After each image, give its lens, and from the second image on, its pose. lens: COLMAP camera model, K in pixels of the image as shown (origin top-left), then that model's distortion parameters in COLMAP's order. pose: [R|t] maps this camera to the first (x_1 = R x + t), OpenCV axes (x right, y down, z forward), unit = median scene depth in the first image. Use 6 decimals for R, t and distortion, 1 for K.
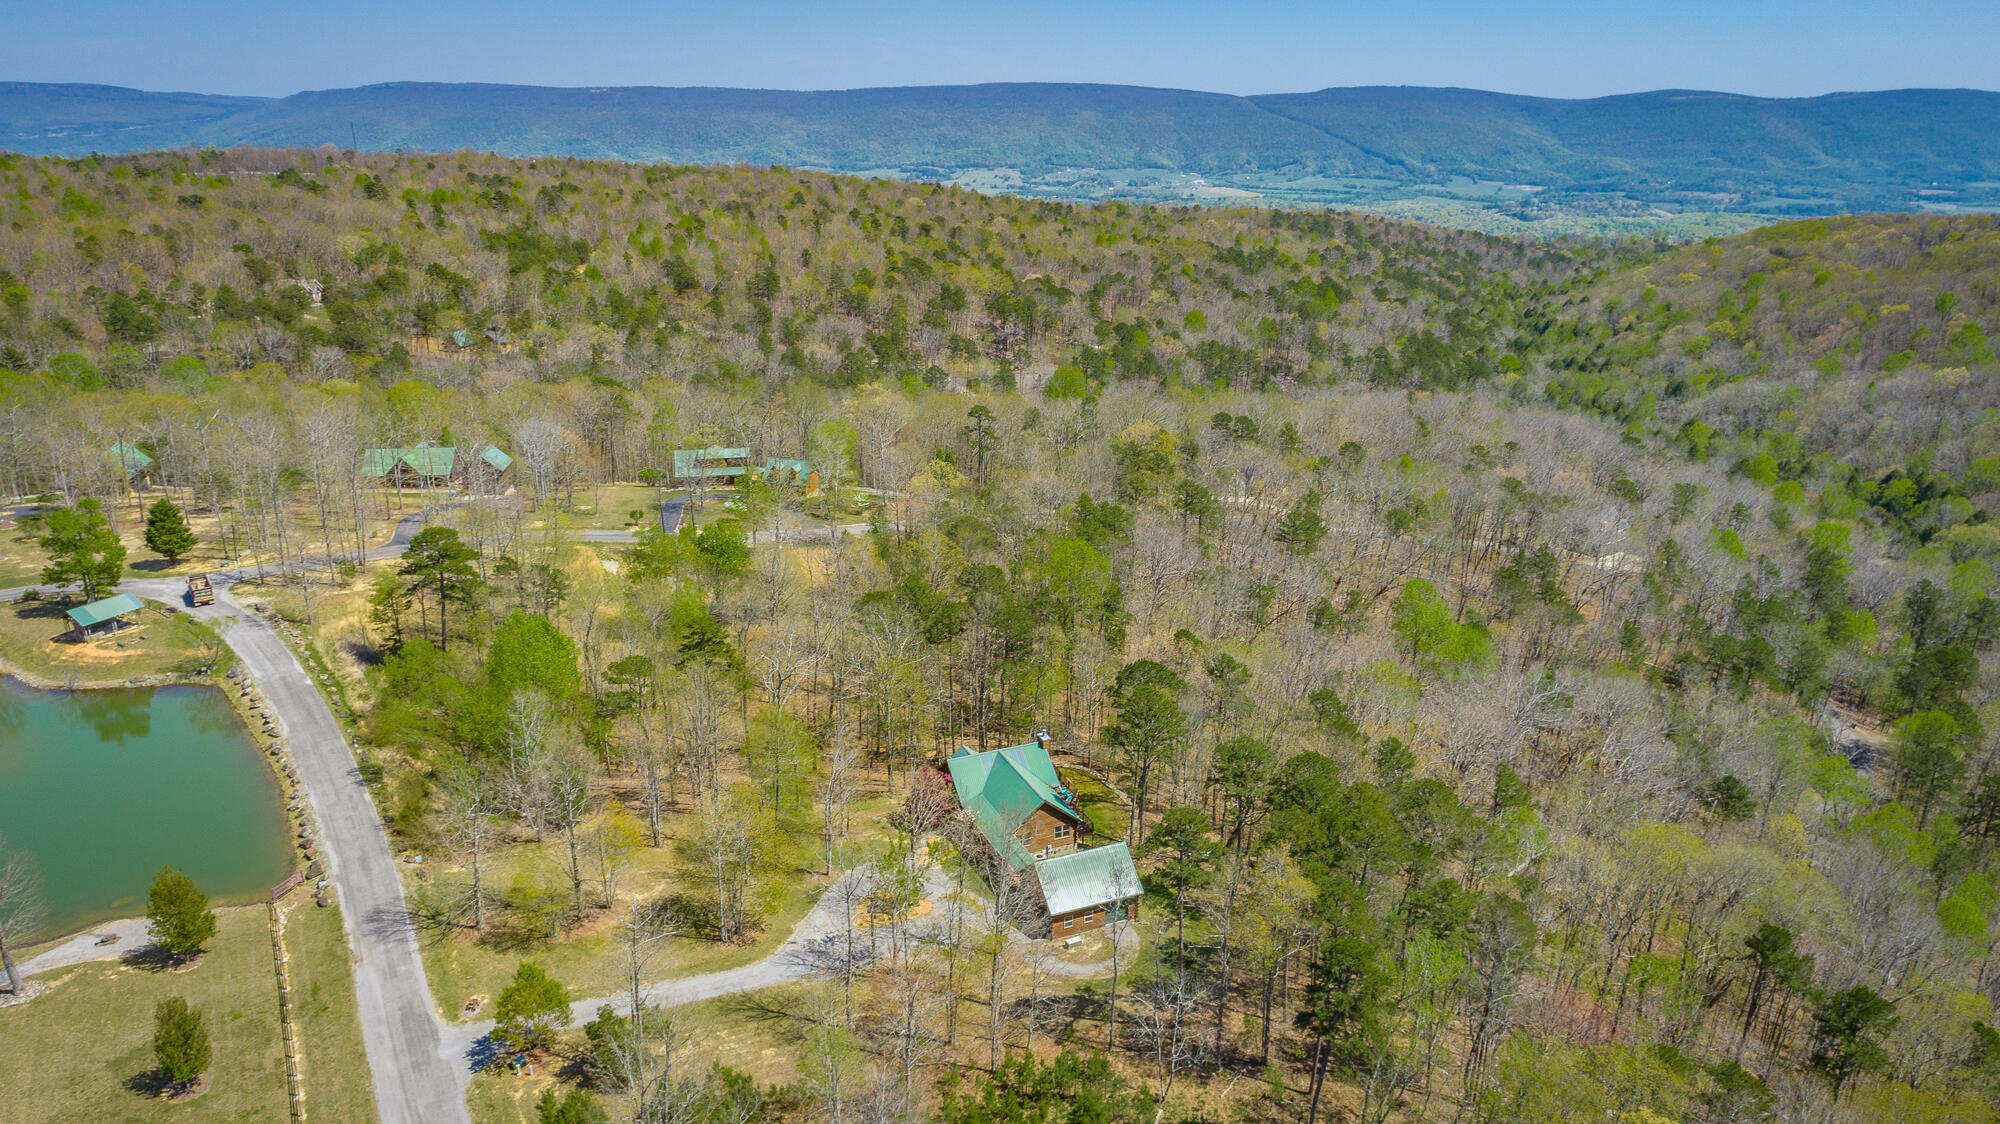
lens RADIAL K [[1347.2, 0, 1000.6], [0, 1347.2, 562.2], [0, 0, 1]] dist [-0.016168, 0.011678]
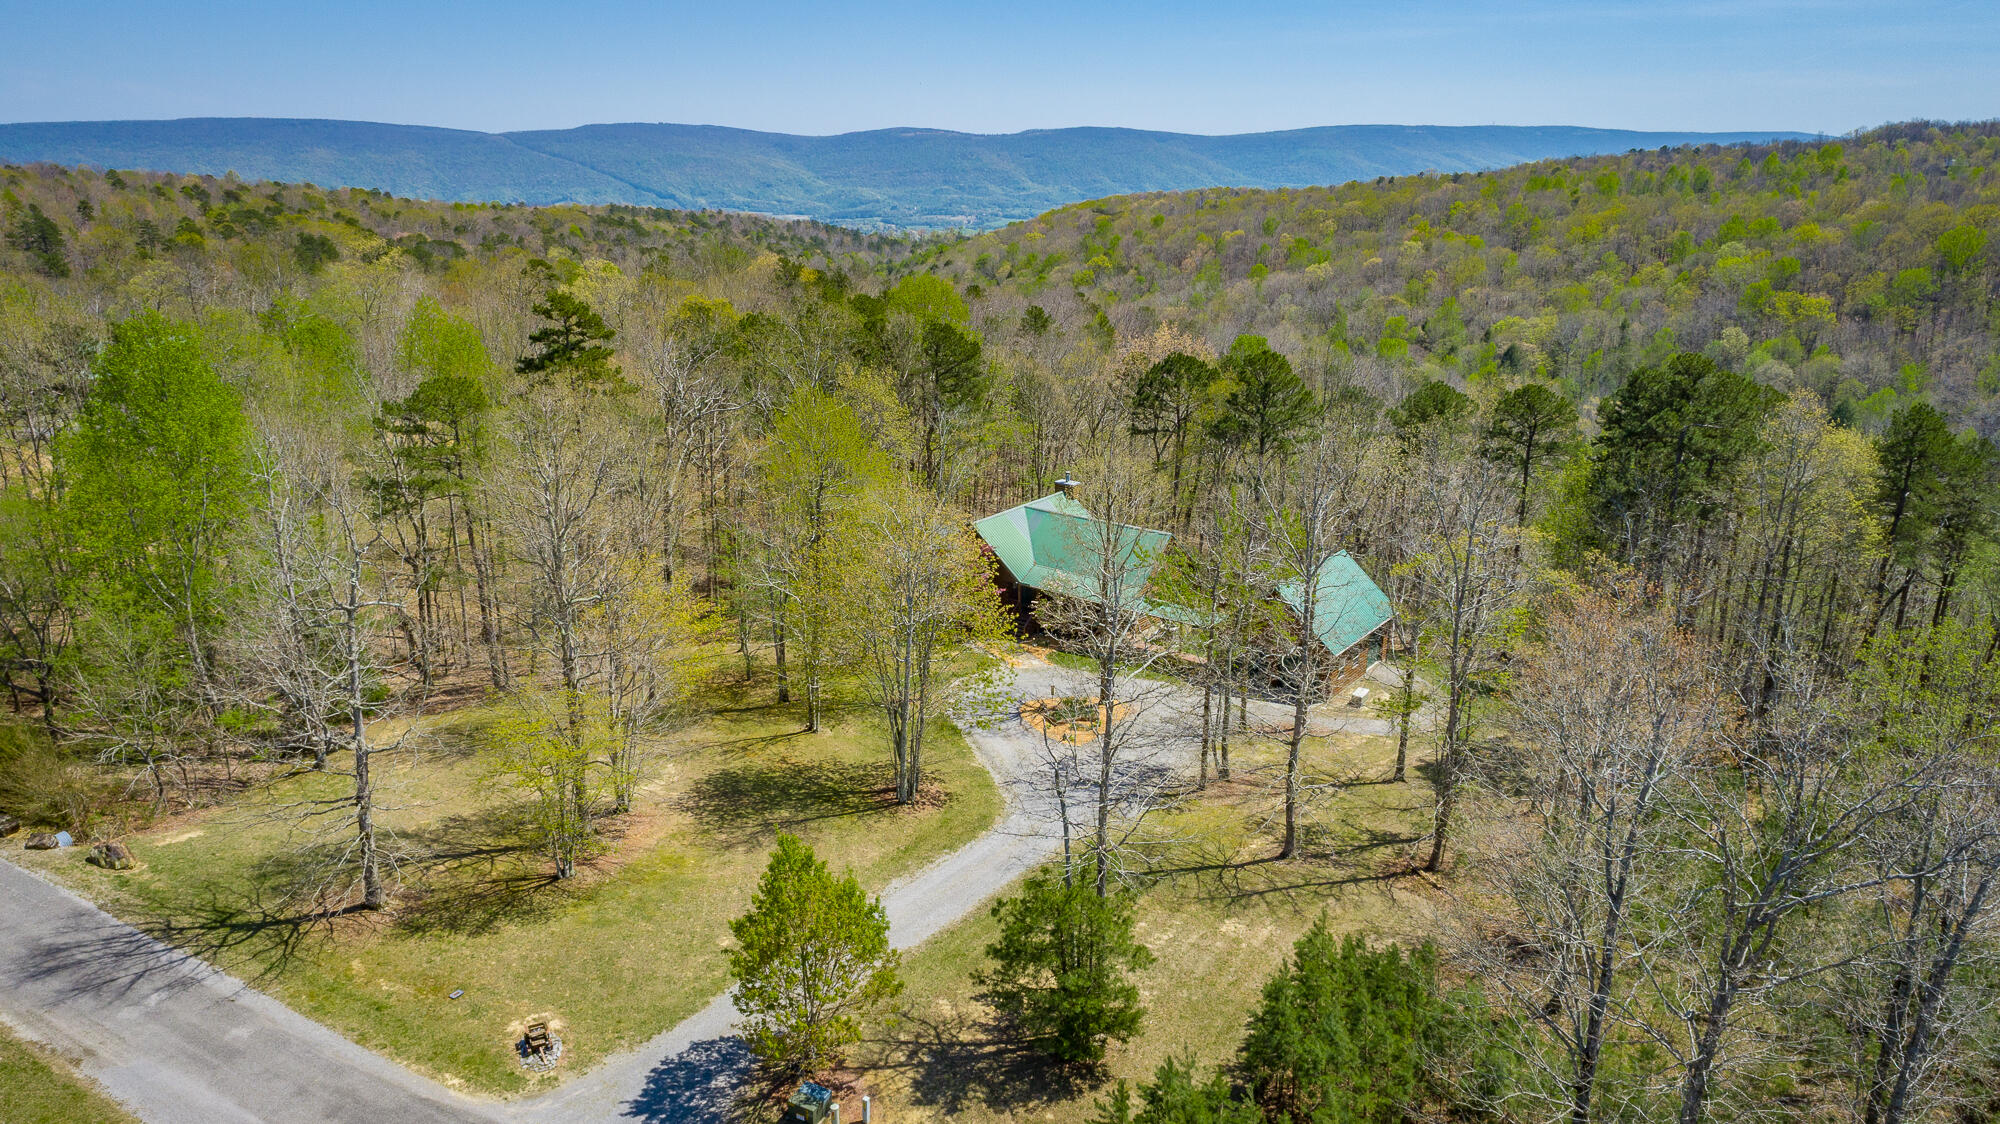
lens RADIAL K [[1347.2, 0, 1001.2], [0, 1347.2, 559.0], [0, 0, 1]] dist [-0.016168, 0.011678]
pose [[0.868530, -0.145996, 0.473646, -0.075698], [0.161015, 0.986911, 0.008948, 0.037074], [-0.468753, 0.068493, 0.880670, 0.103617]]
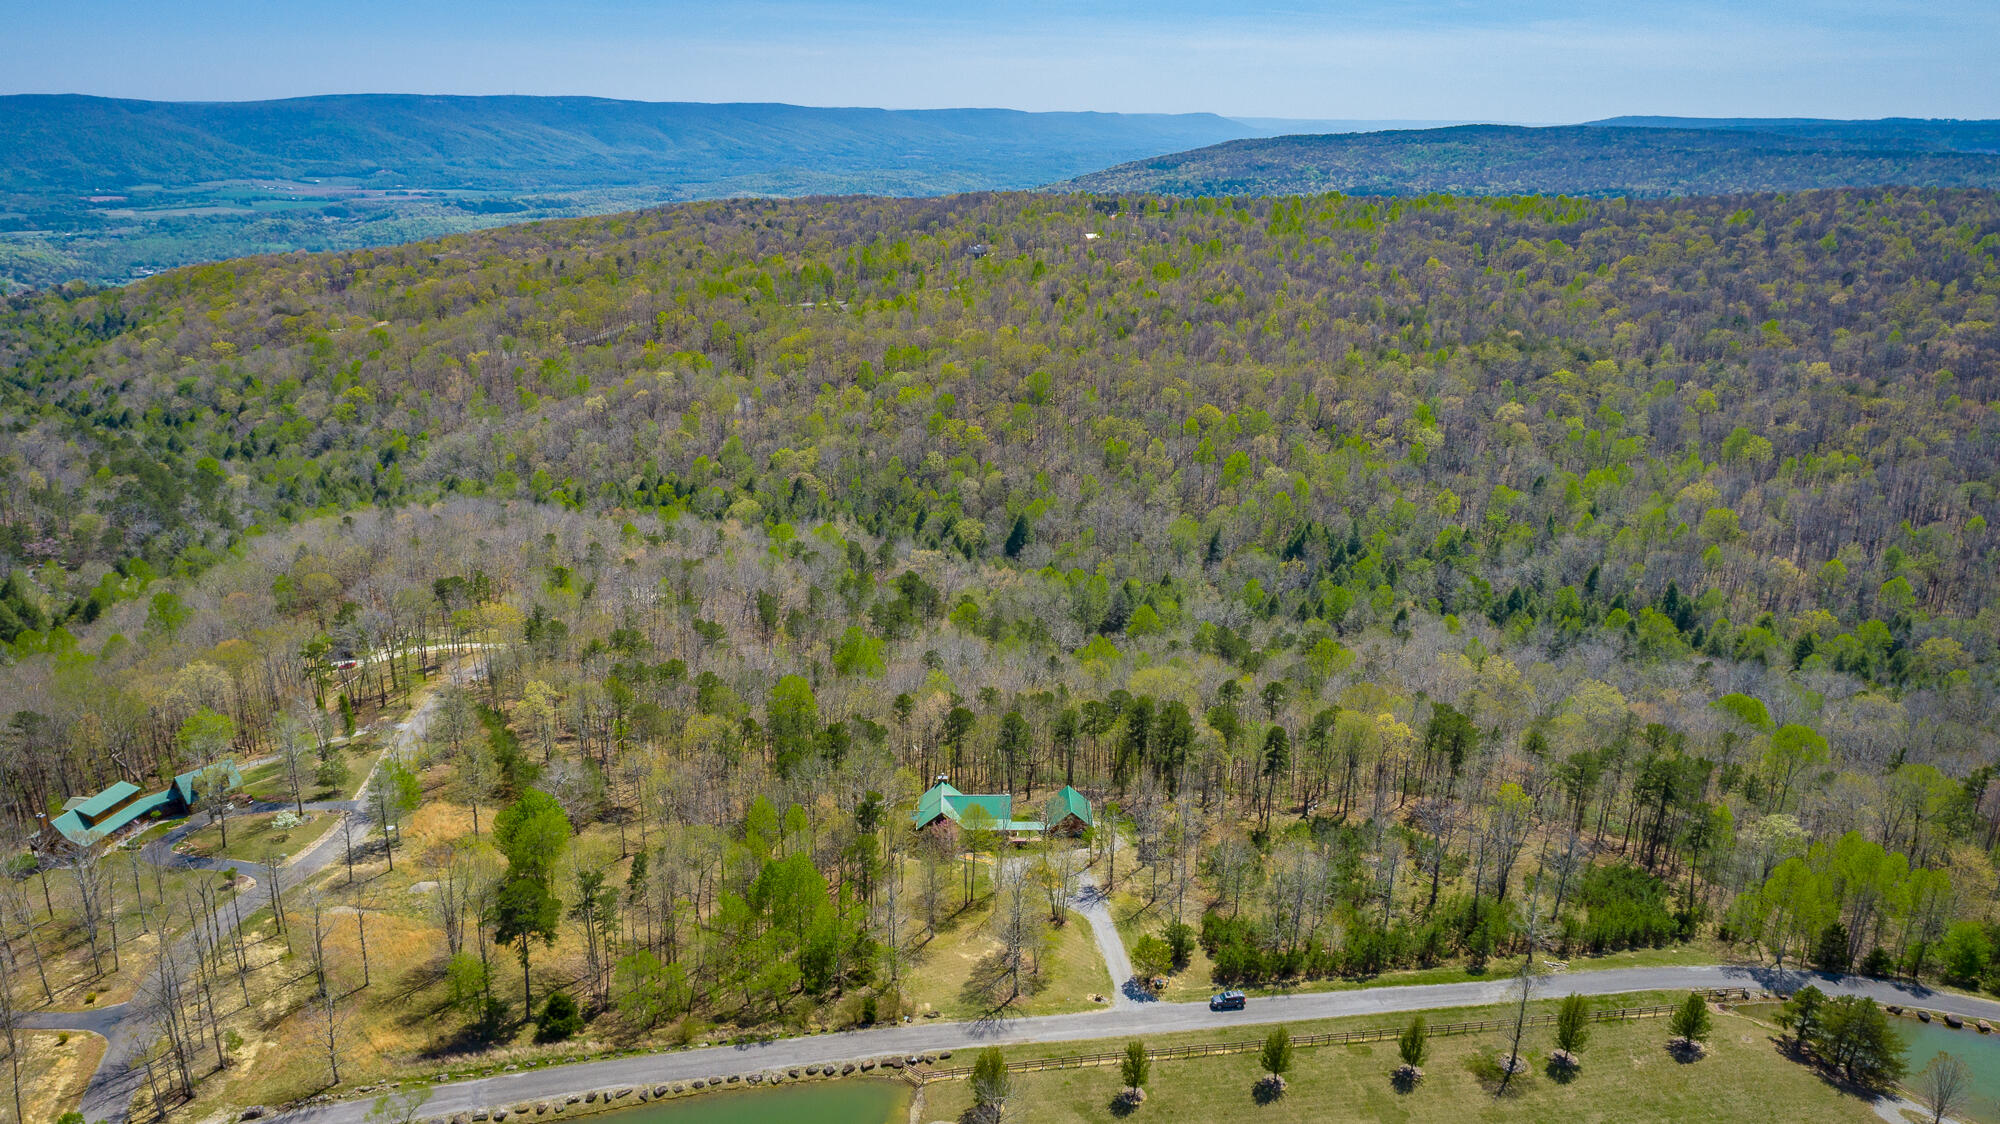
lens RADIAL K [[1347.2, 0, 999.7], [0, 1347.2, 563.4], [0, 0, 1]] dist [-0.016168, 0.011678]
pose [[0.370635, -0.294281, 0.880925, -0.308933], [0.291551, 0.937398, 0.190481, -0.095690], [-0.881832, 0.186235, 0.433230, 0.045620]]
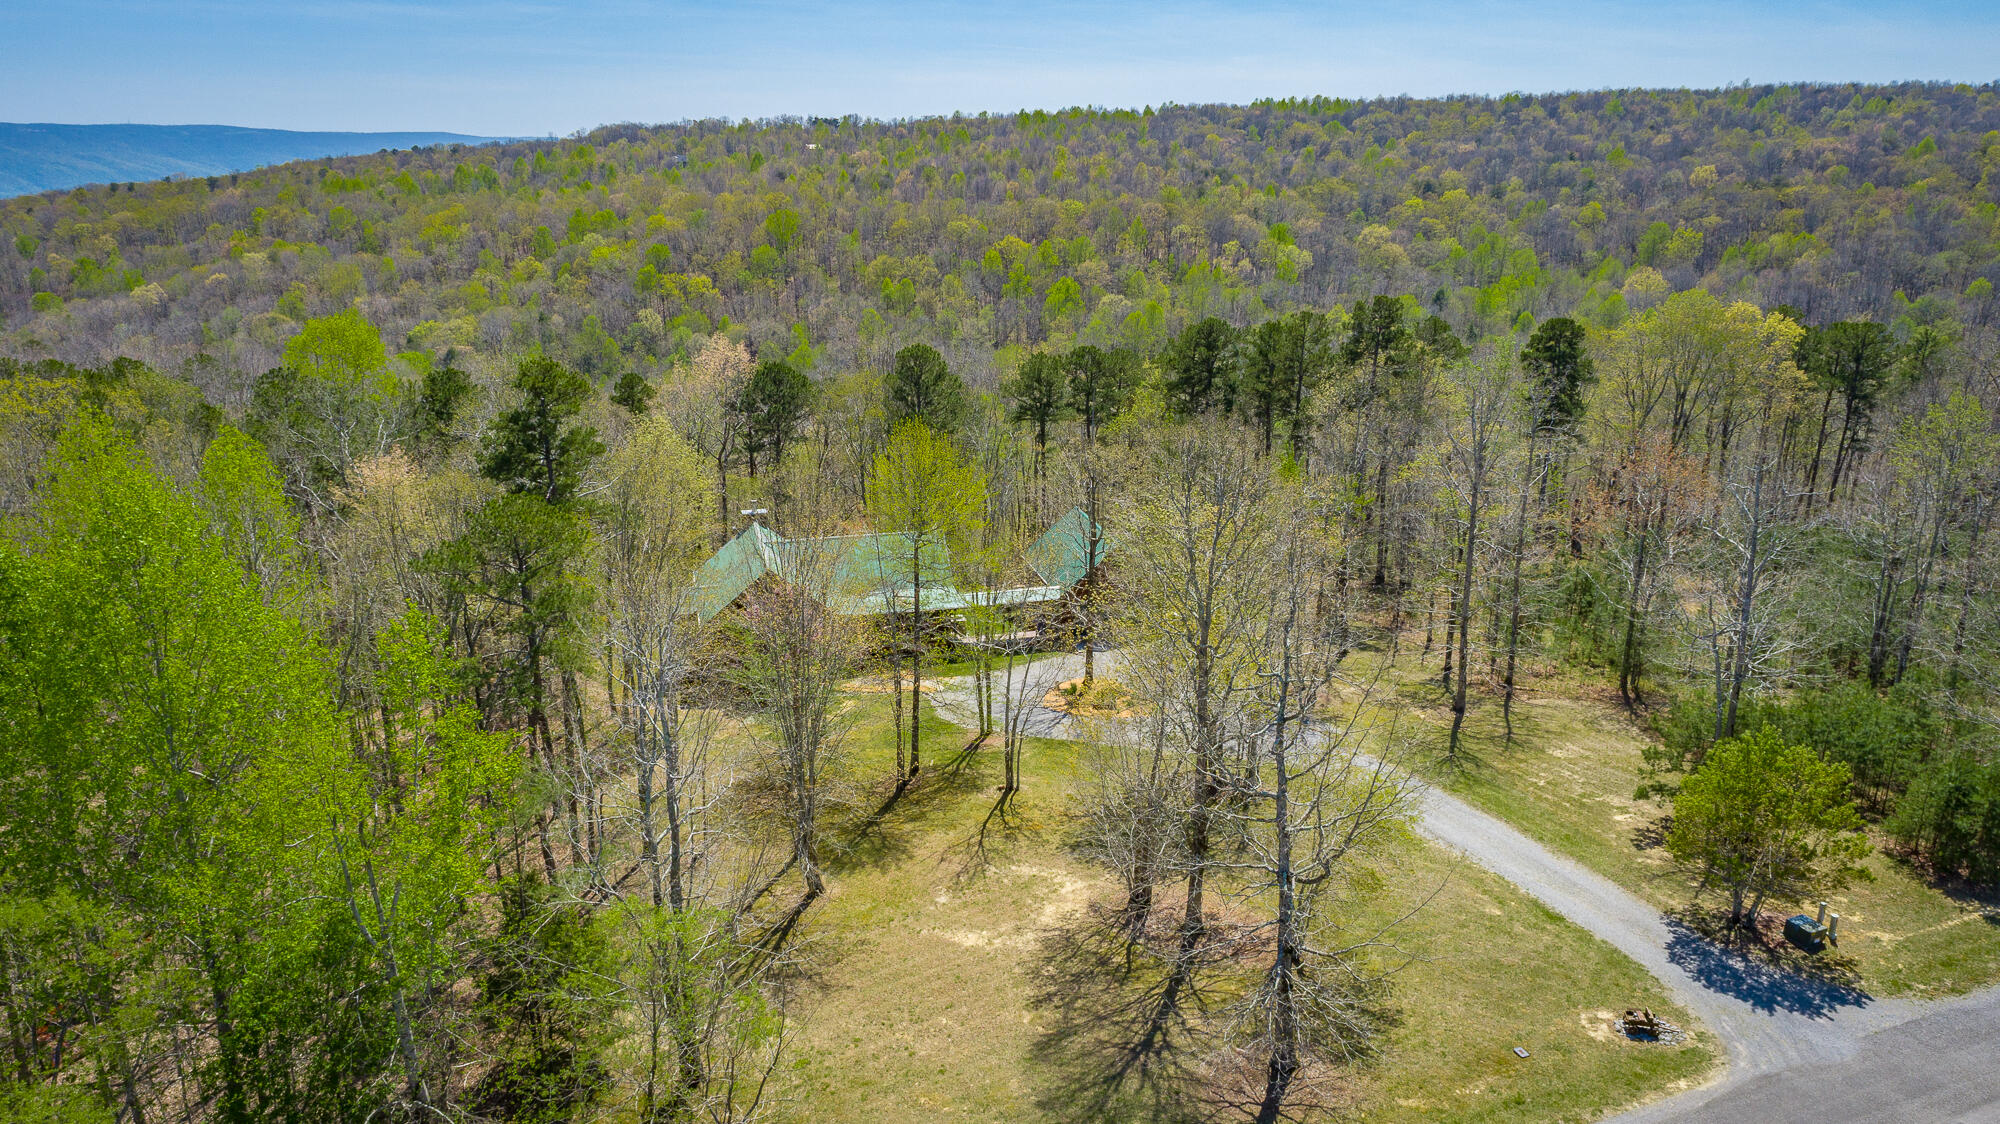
lens RADIAL K [[1347.2, 0, 1000.2], [0, 1347.2, 556.5], [0, 0, 1]] dist [-0.016168, 0.011678]
pose [[0.156892, -0.289700, 0.944171, -0.128736], [0.321454, 0.918932, 0.228540, 0.010341], [-0.933837, 0.267651, 0.237298, 0.180353]]
